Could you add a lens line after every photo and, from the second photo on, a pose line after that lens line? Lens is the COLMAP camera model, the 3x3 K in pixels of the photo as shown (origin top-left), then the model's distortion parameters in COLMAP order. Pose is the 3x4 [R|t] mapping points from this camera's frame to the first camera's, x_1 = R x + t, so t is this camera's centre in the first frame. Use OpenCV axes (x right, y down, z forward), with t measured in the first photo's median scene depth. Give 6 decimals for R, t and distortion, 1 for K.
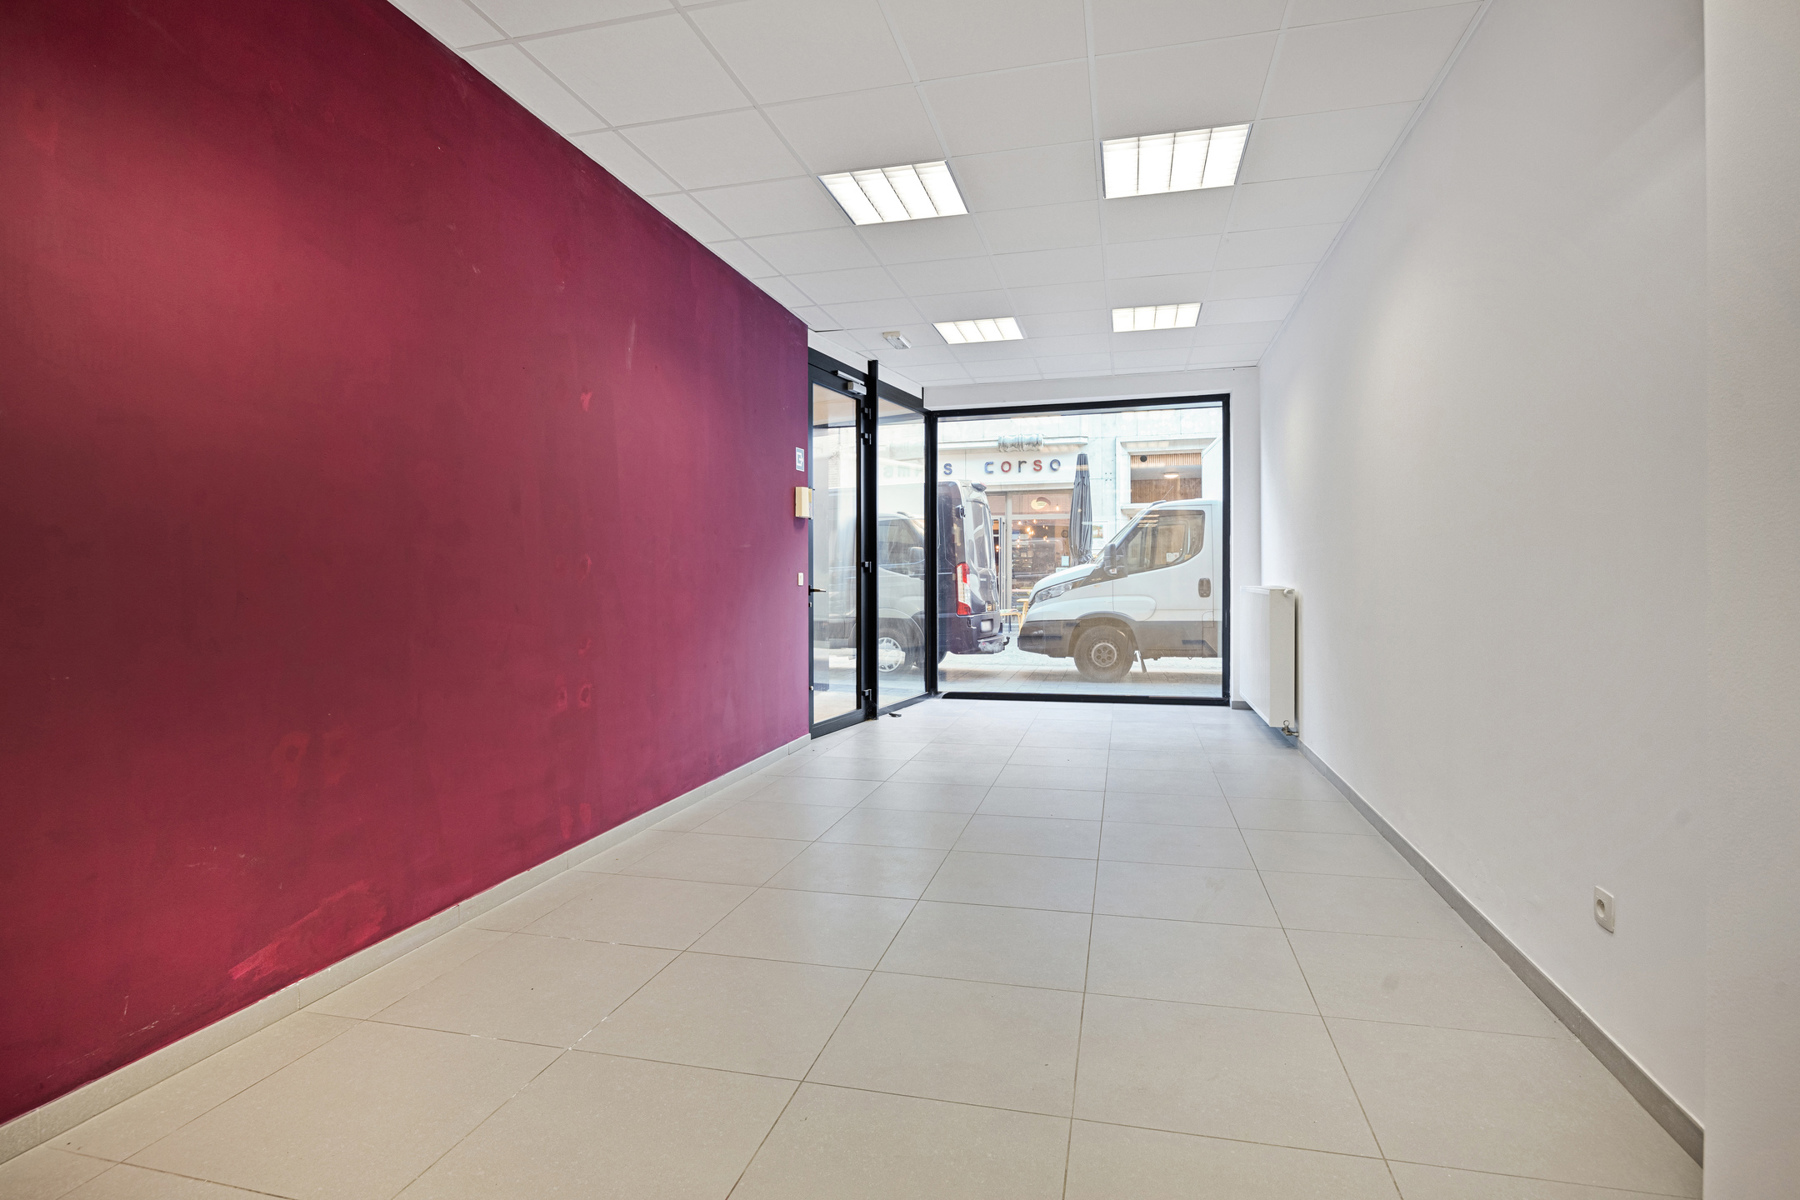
lens RADIAL K [[901.8, 0, 900.0], [0, 901.8, 600.0], [0, 0, 1]] dist [0.026060, -0.000349]
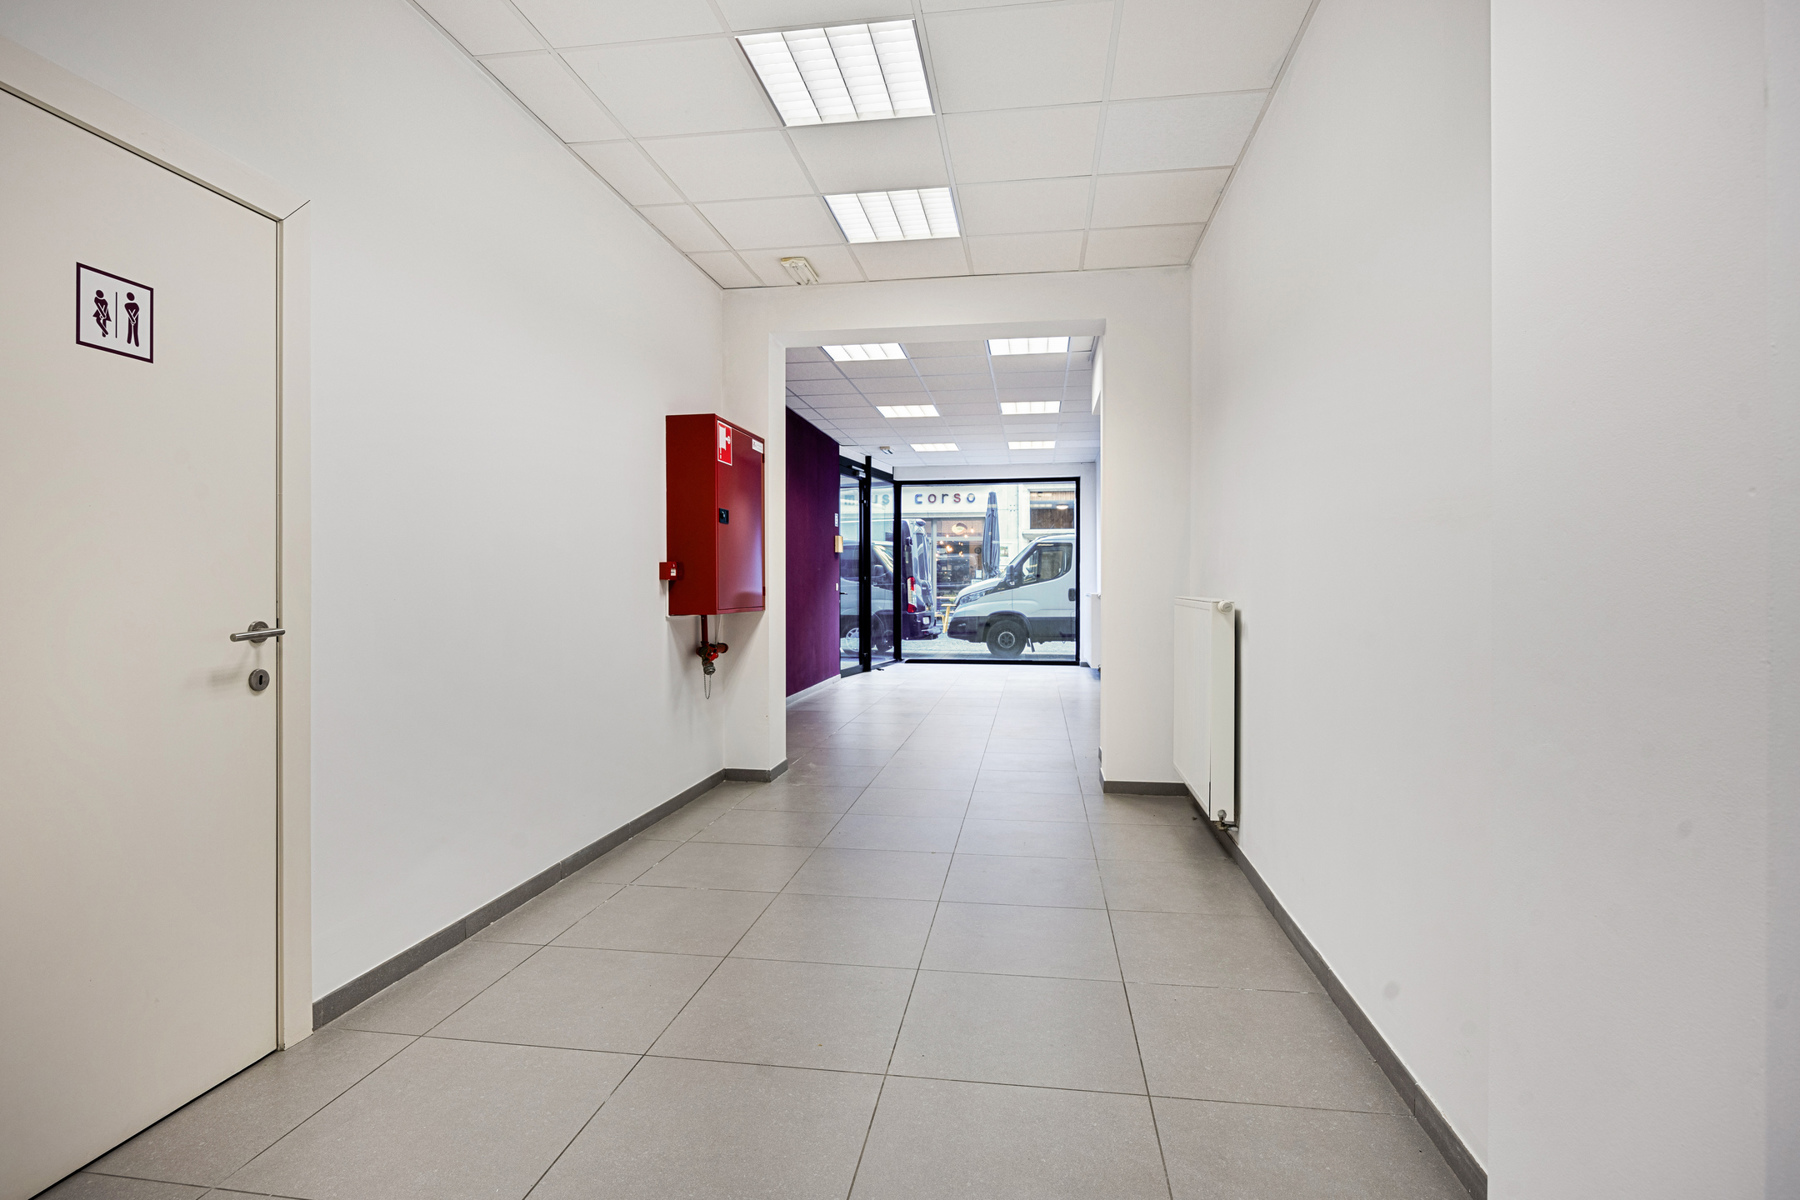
lens RADIAL K [[901.8, 0, 900.0], [0, 901.8, 600.0], [0, 0, 1]] dist [0.026060, -0.000349]
pose [[0.995236, 0.005096, 0.097364, -0.085411], [-0.004050, 0.999932, -0.010941, 0.011621], [-0.097413, 0.010494, 0.995189, -0.423066]]
